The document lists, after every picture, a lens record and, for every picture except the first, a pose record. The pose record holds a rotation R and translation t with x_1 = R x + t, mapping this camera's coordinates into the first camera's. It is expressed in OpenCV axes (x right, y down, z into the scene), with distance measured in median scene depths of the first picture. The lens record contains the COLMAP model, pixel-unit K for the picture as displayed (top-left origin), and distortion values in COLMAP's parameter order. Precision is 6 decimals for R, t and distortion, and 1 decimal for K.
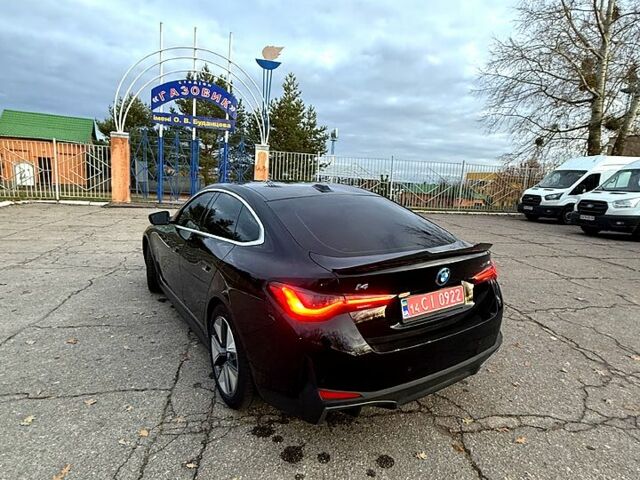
lens RADIAL K [[425.8, 0, 320.0], [0, 425.8, 240.0], [0, 0, 1]] dist [0.005910, -0.000145]
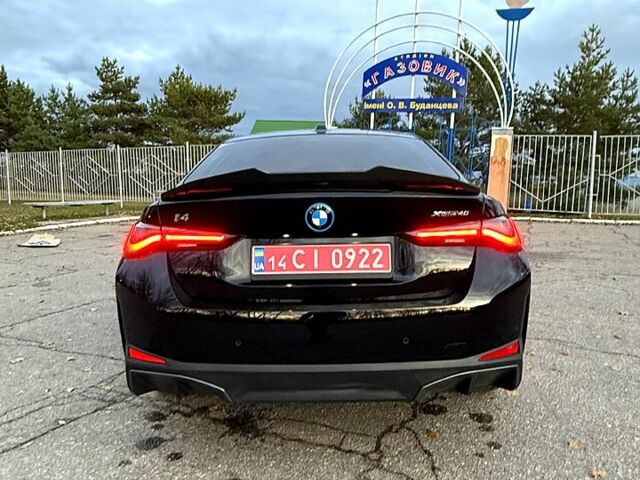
lens RADIAL K [[585.1, 0, 320.0], [0, 585.1, 240.0], [0, 0, 1]] dist [-0.000842, -0.000644]
pose [[0.795076, 0.021705, -0.606121, 0.225317], [-0.076601, 0.994951, -0.064852, 0.048266], [0.601653, 0.097991, 0.792724, 0.081581]]
